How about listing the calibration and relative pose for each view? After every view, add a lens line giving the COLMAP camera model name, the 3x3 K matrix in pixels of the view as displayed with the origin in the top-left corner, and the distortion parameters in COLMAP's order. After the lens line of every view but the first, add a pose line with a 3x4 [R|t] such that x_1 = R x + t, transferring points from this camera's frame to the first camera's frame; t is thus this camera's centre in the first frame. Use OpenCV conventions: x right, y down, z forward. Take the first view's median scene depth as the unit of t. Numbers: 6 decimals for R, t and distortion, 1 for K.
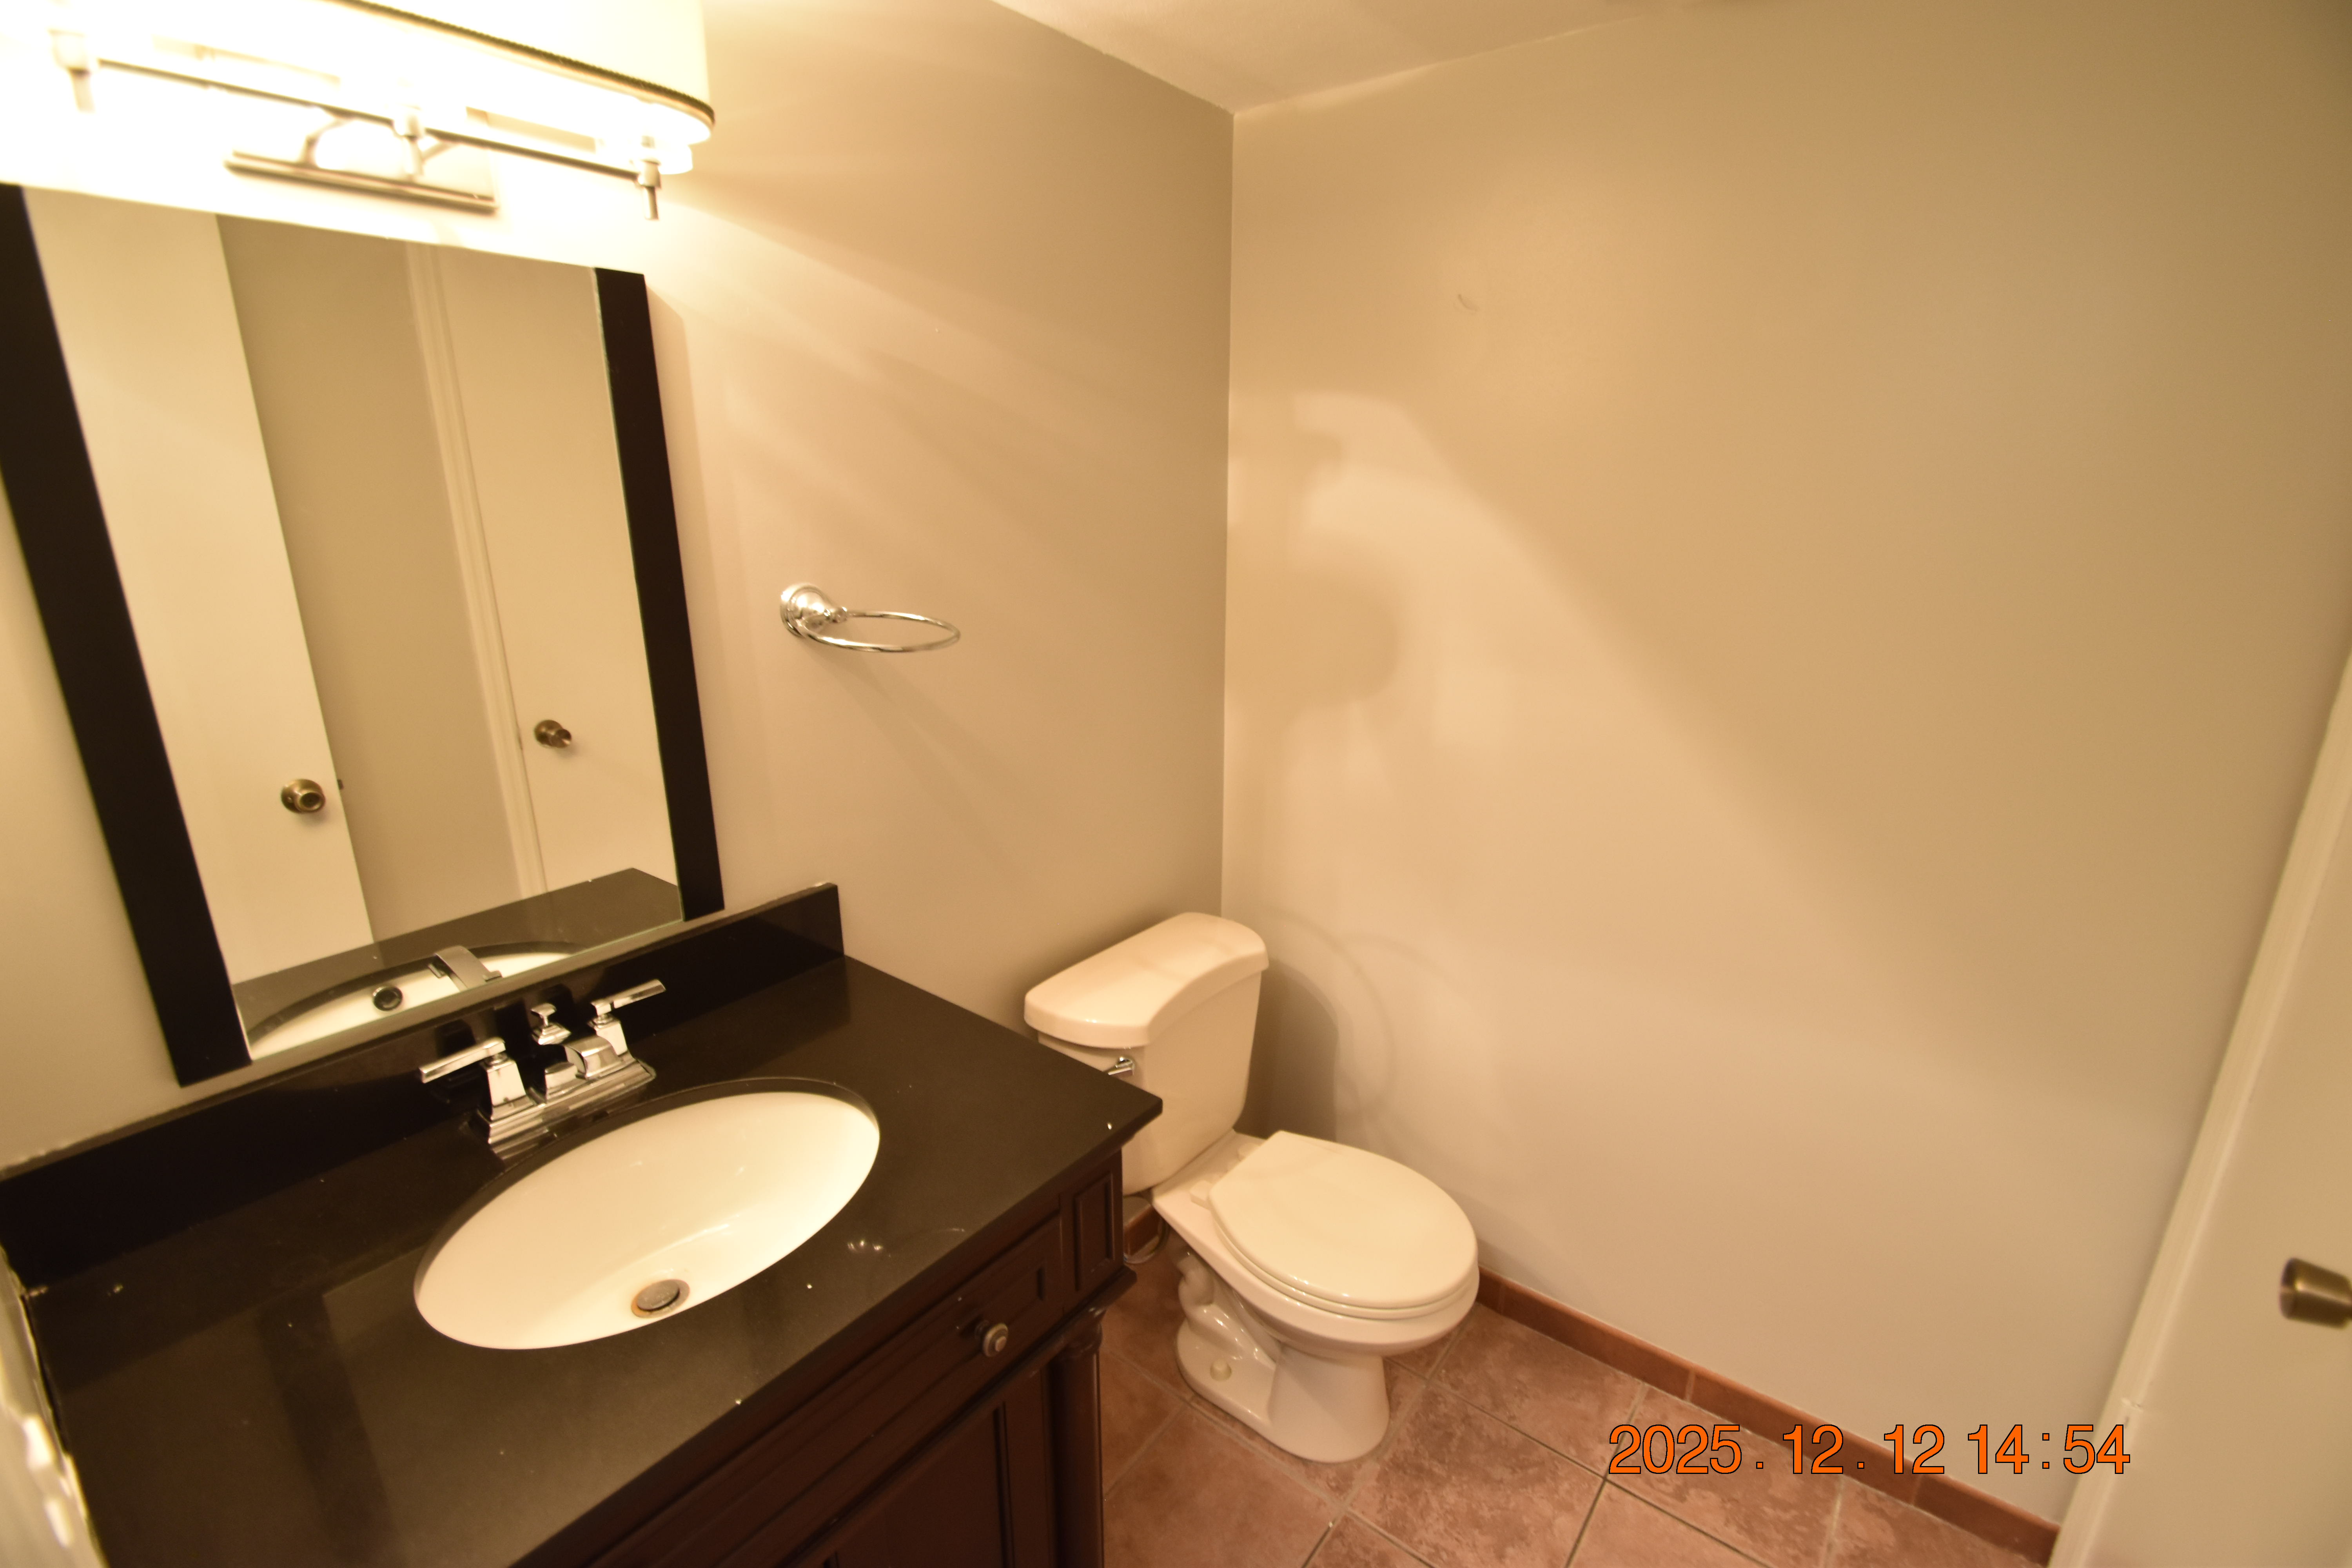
lens RADIAL K [[1029.7, 0, 1173.7], [0, 1029.7, 780.8], [0, 0, 1]] dist [0.011478, -0.014760]
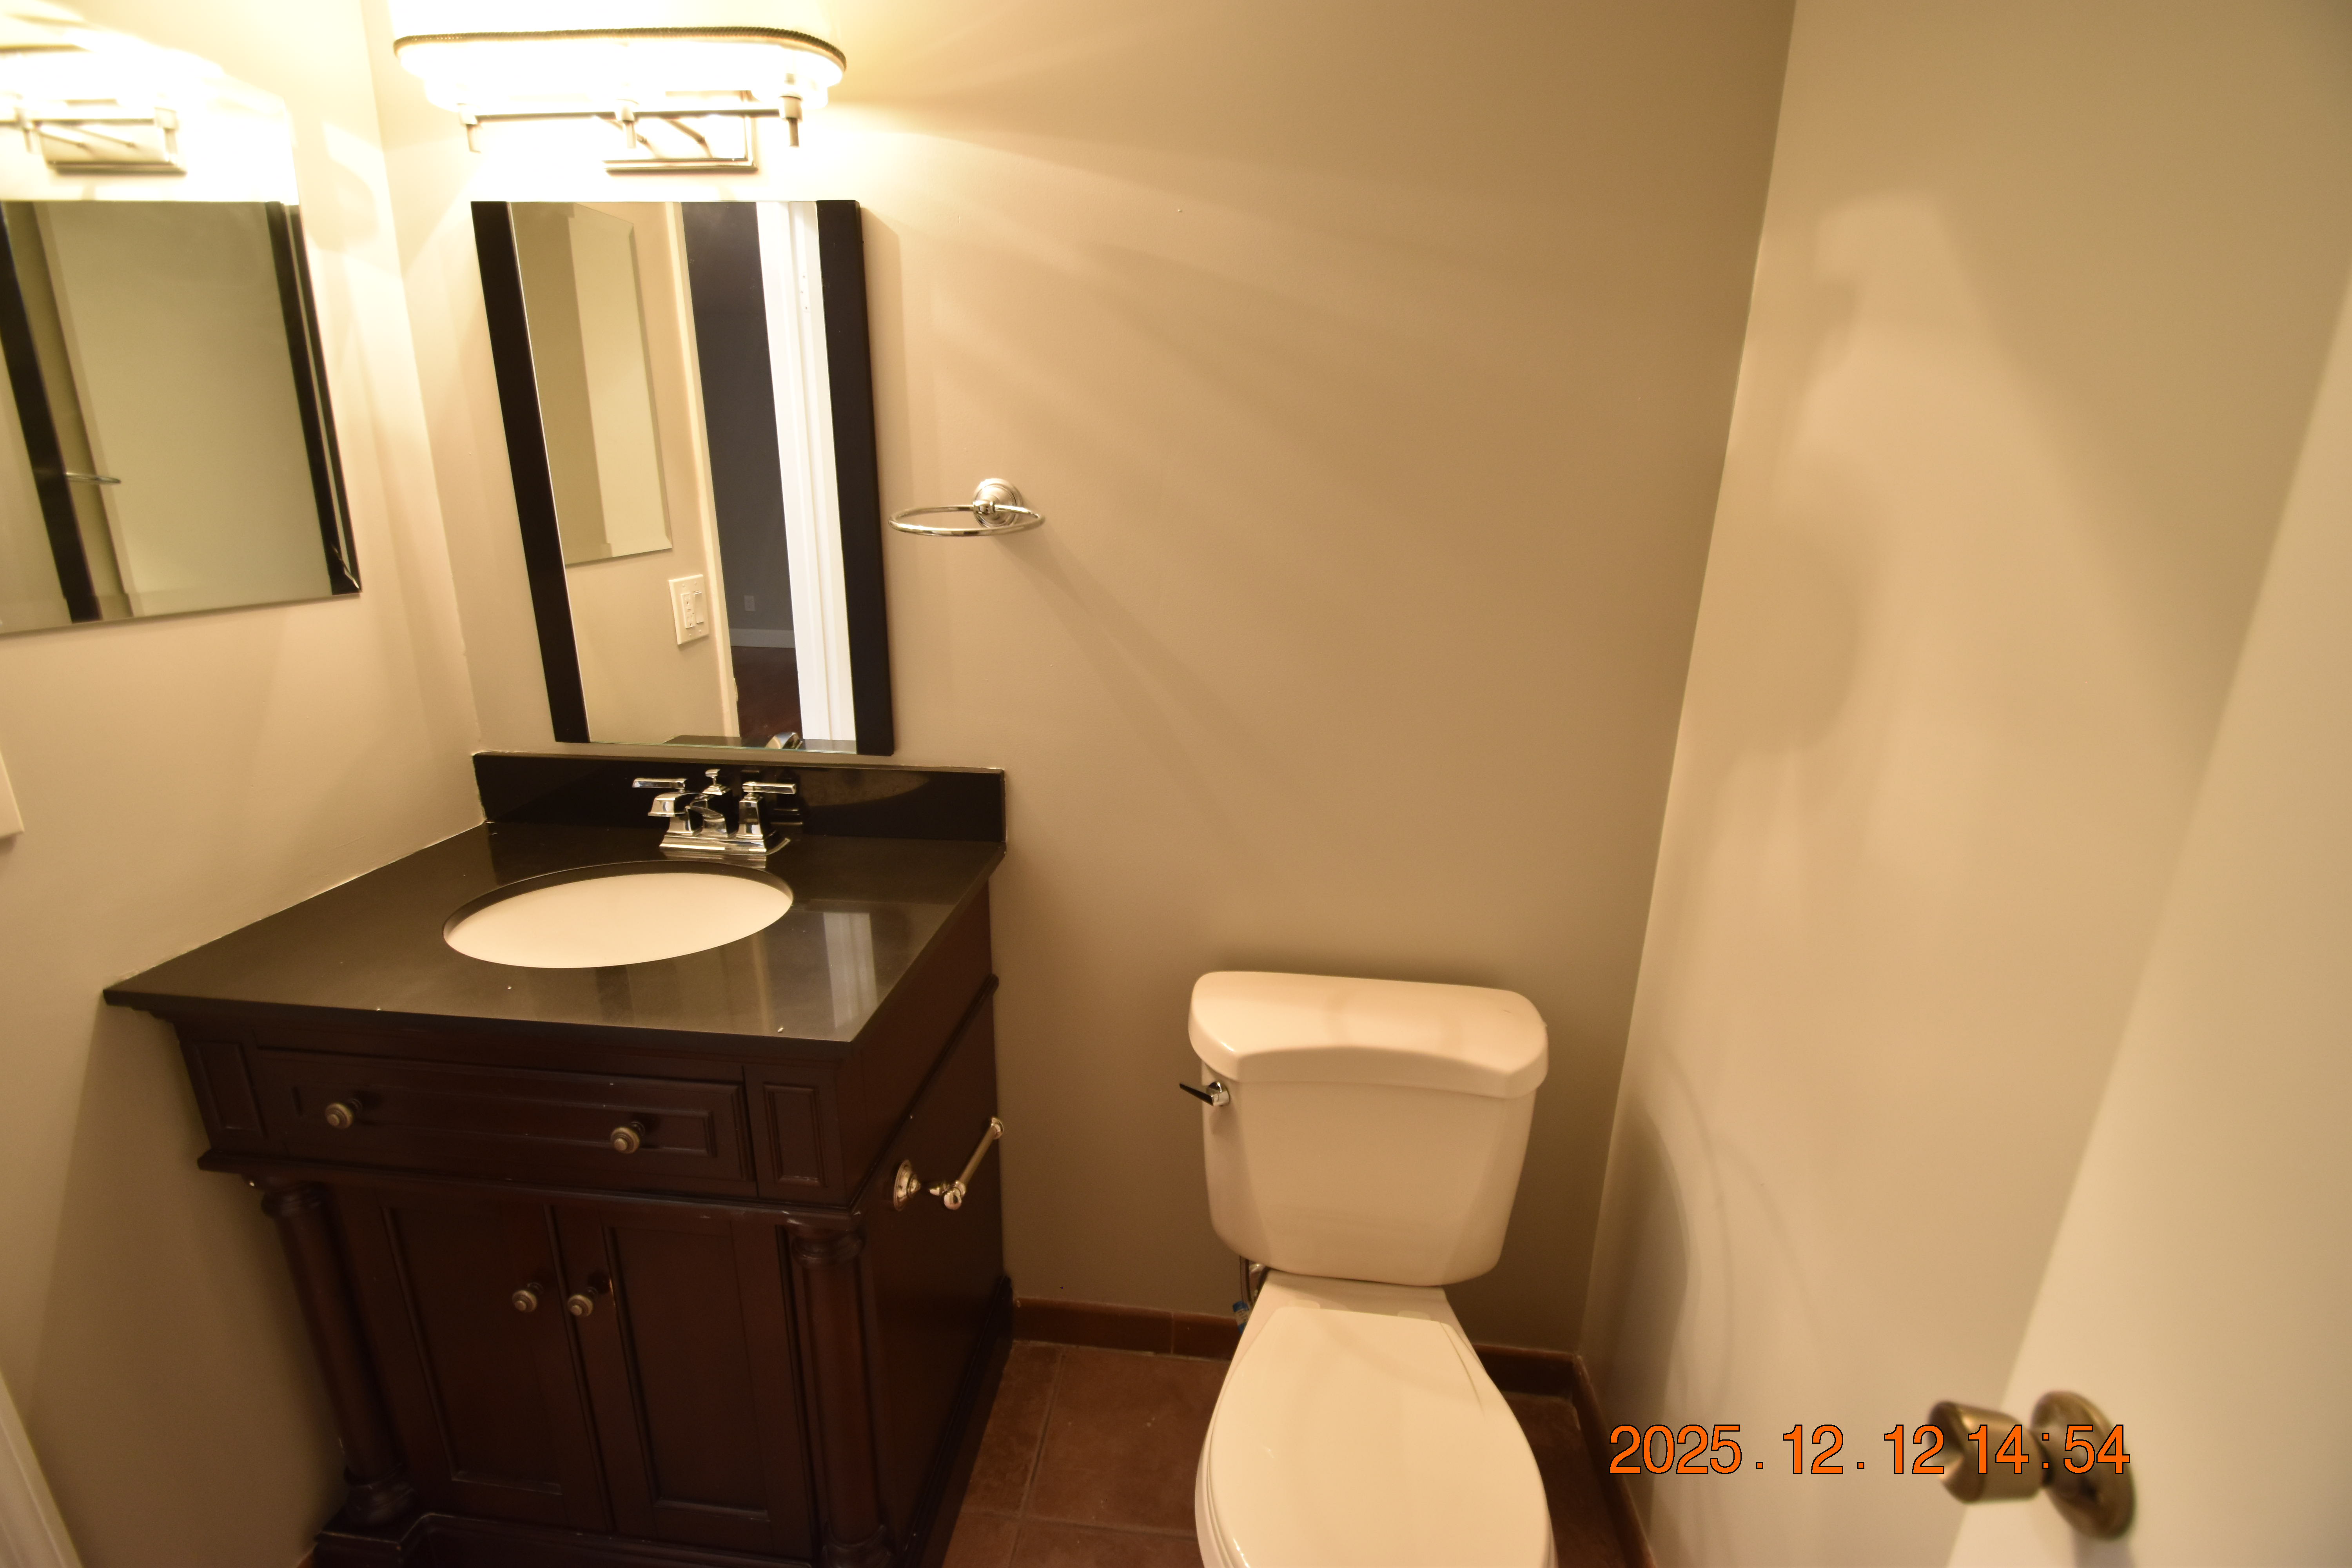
lens RADIAL K [[1029.7, 0, 1174.4], [0, 1029.7, 789.2], [0, 0, 1]] dist [0.011478, -0.014760]
pose [[0.537367, 0.244358, -0.807171, 0.681201], [-0.247127, 0.960714, 0.126318, -0.065870], [0.806328, 0.131595, 0.576644, 0.585342]]
